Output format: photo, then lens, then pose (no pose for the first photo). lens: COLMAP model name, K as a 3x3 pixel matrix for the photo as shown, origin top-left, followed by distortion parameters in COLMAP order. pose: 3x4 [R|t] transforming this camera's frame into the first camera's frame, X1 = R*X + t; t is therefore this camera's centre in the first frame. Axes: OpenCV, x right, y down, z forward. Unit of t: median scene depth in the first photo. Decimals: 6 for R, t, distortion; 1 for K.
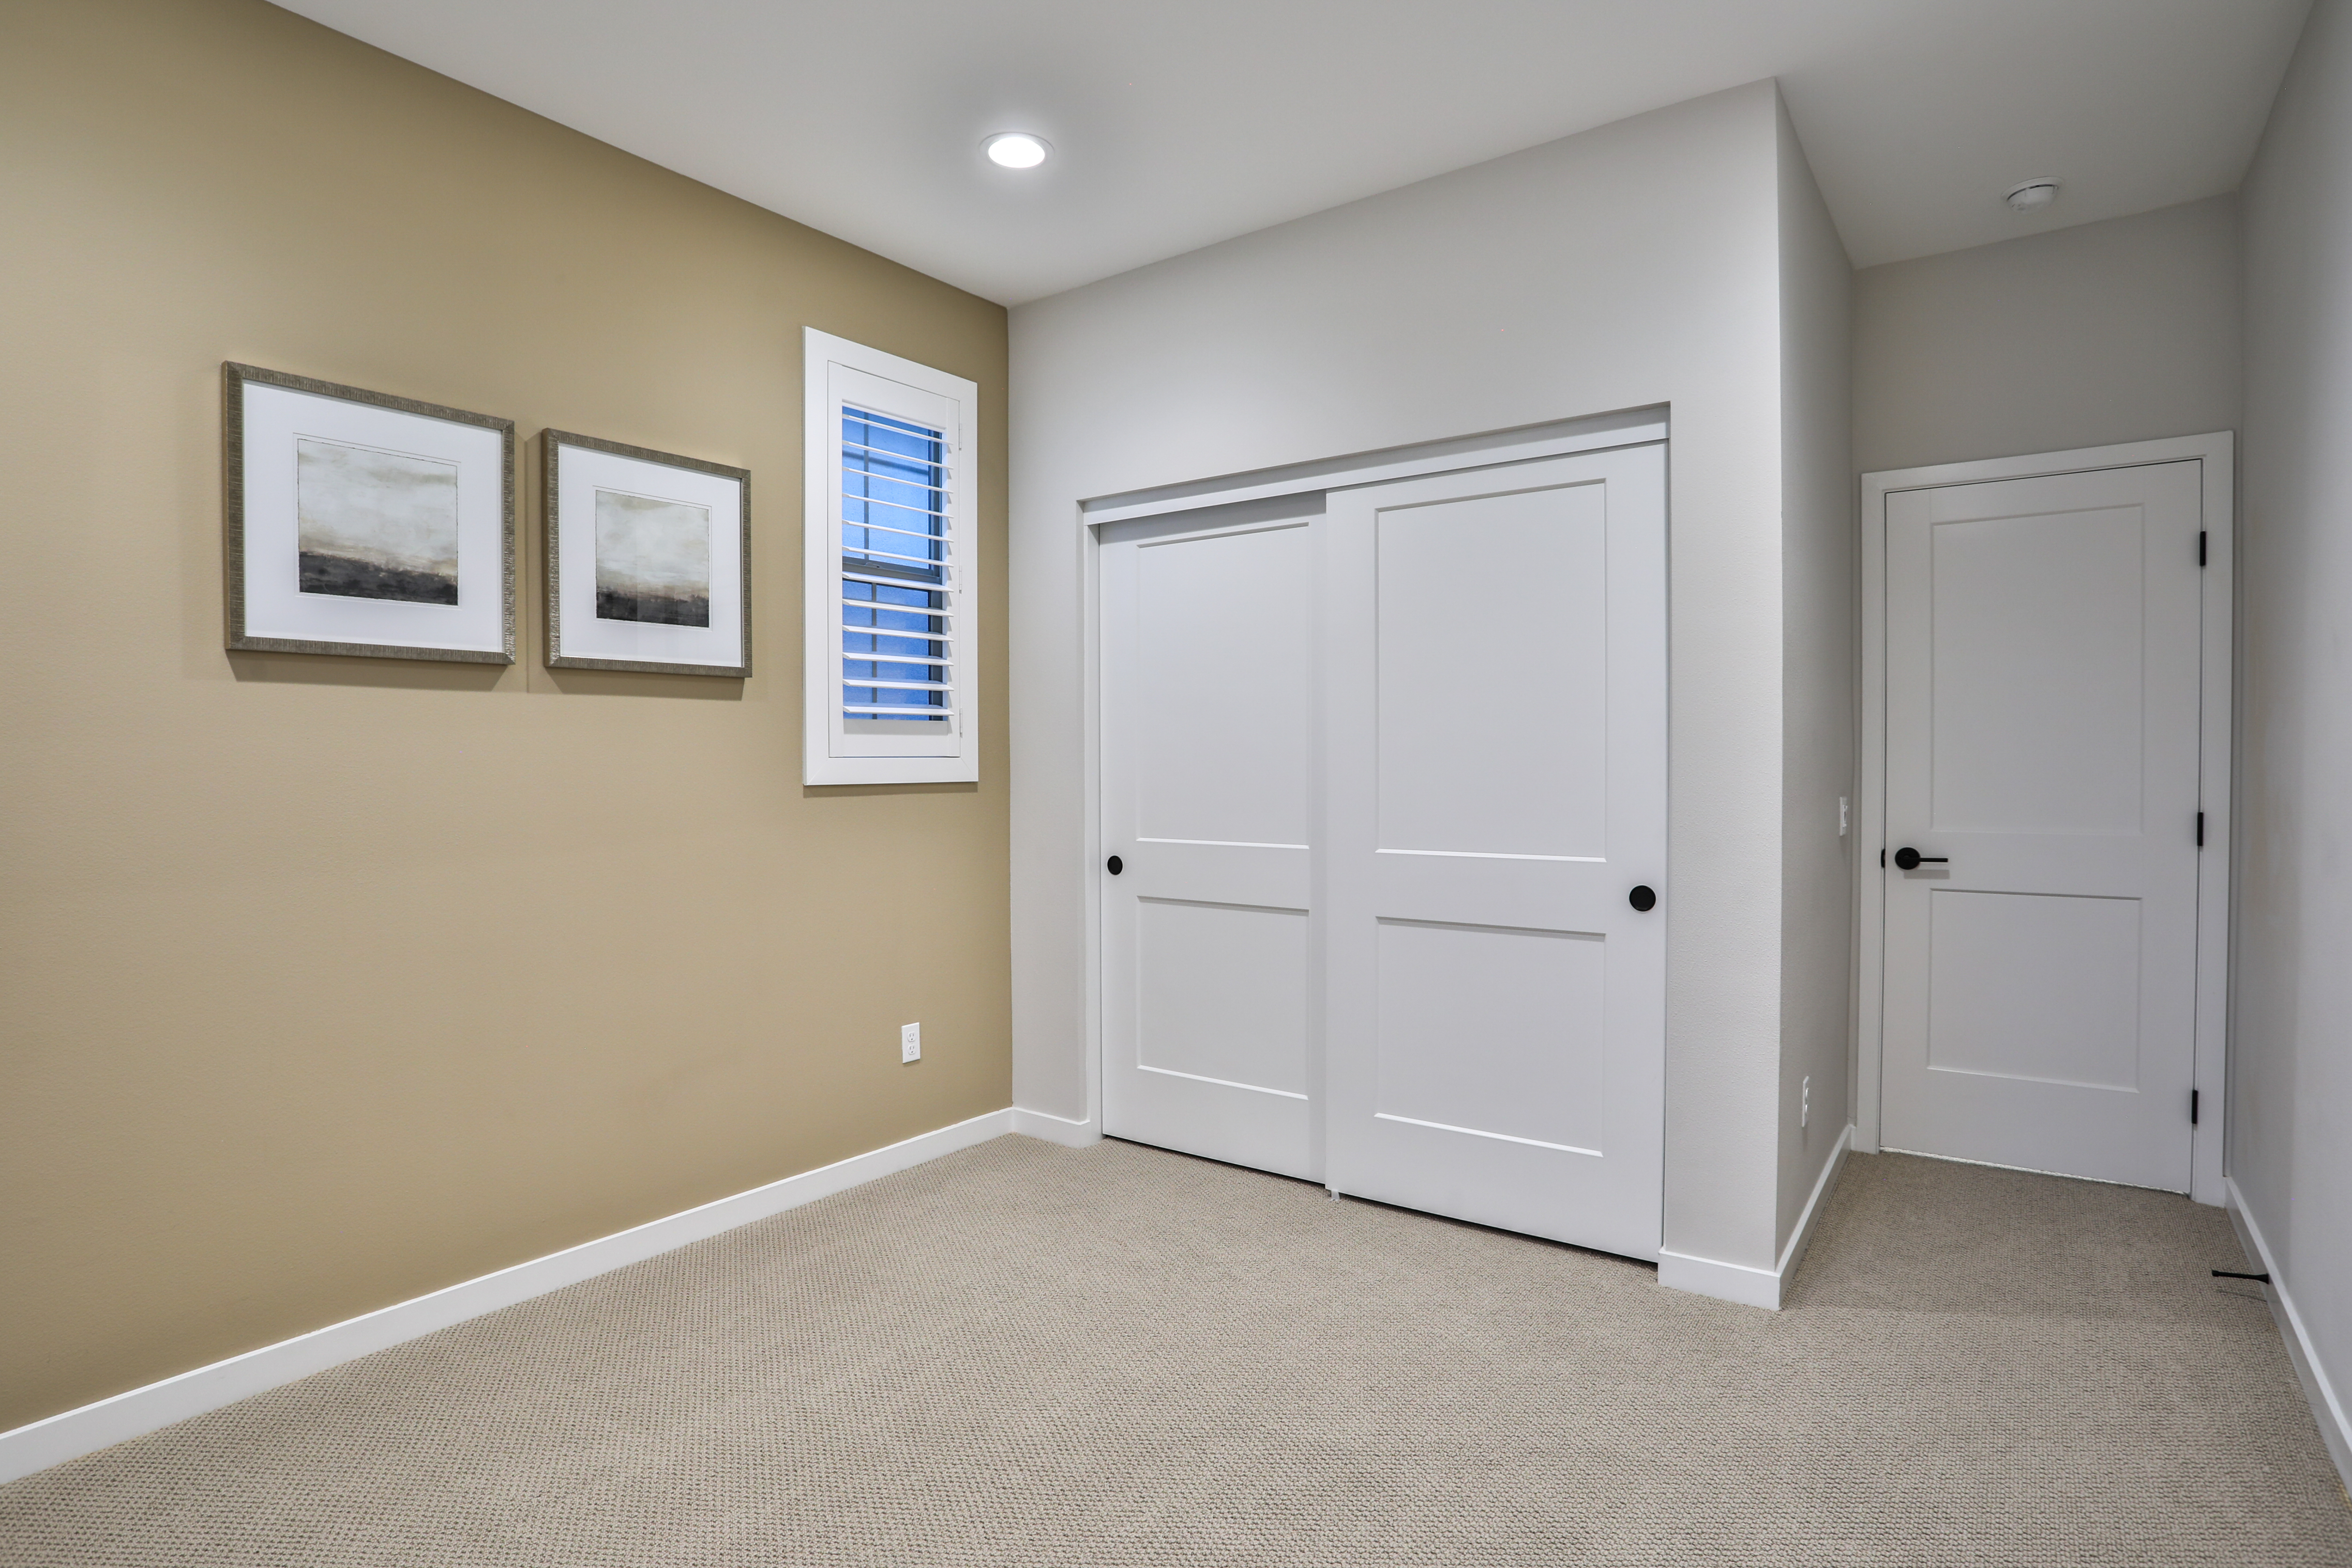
lens RADIAL K [[1232.8, 0, 1176.9], [0, 1232.8, 792.2], [0, 0, 1]] dist [-0.059903, 0.021886]
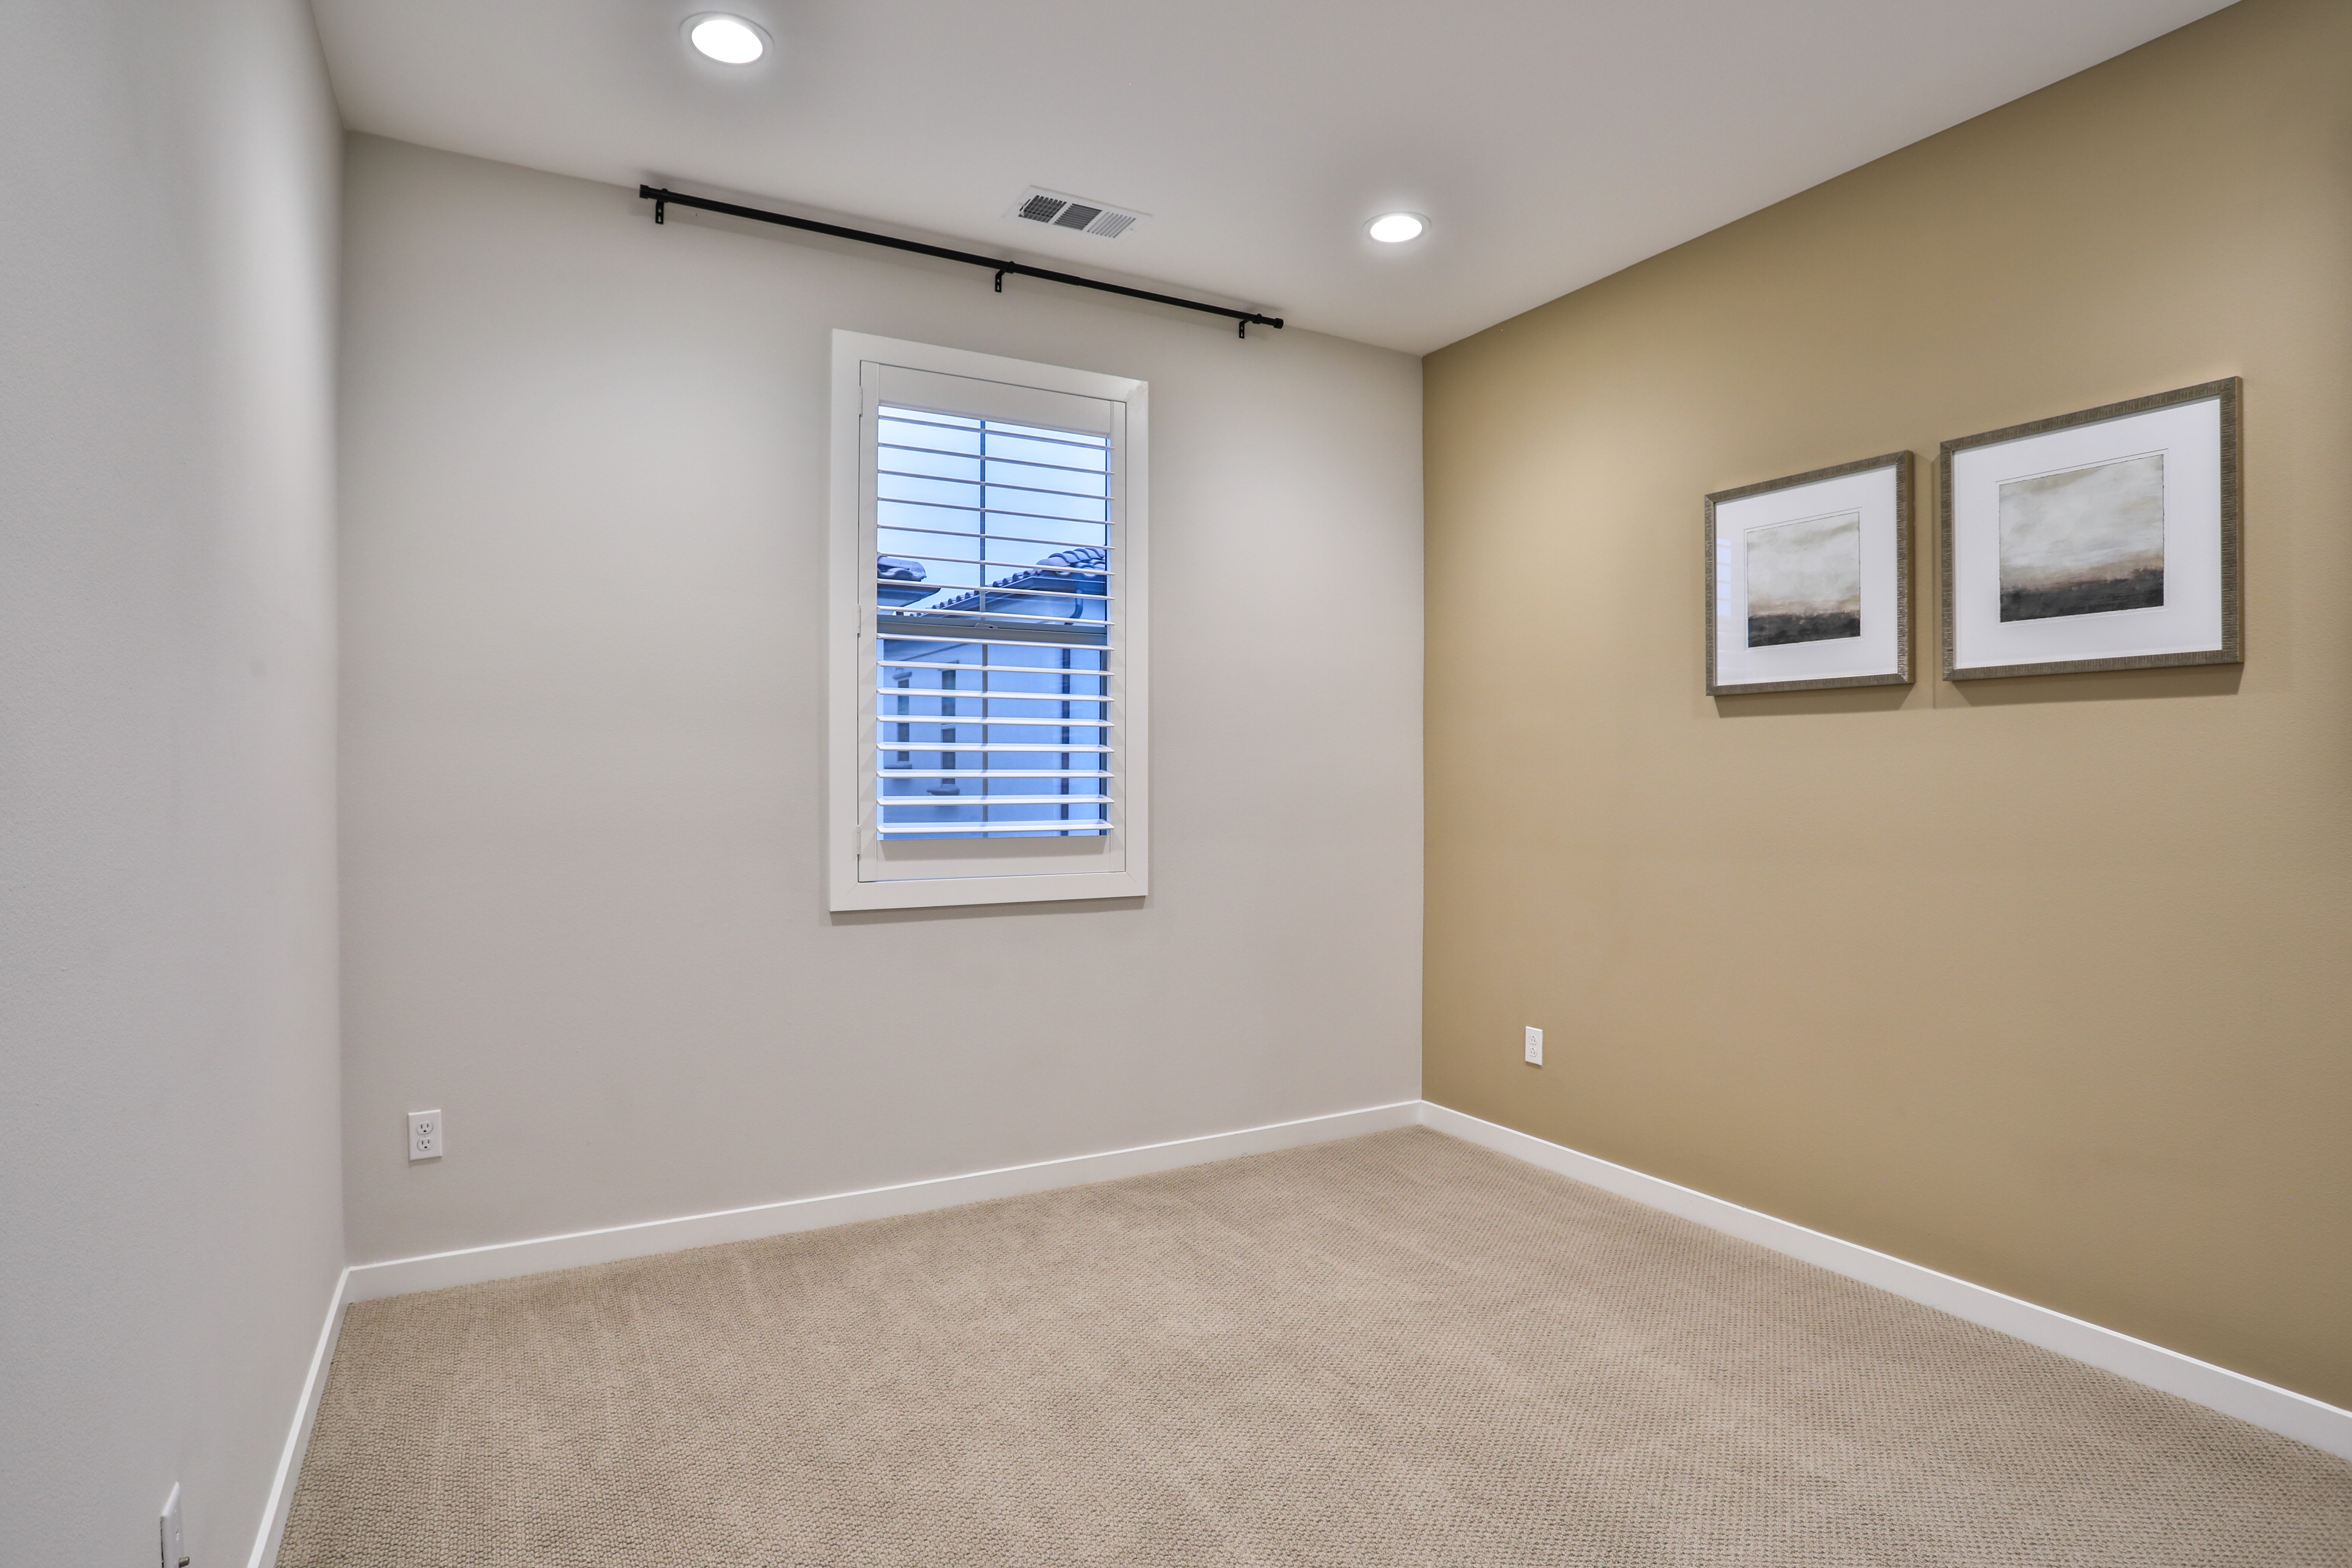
lens RADIAL K [[1232.8, 0, 1245.2], [0, 1232.8, 774.9], [0, 0, 1]] dist [-0.059903, 0.021886]
pose [[-0.363308, 0.001434, -0.931668, 0.627712], [-0.021774, 0.999713, 0.010029, -0.024202], [0.931415, 0.023930, -0.363173, 0.844175]]
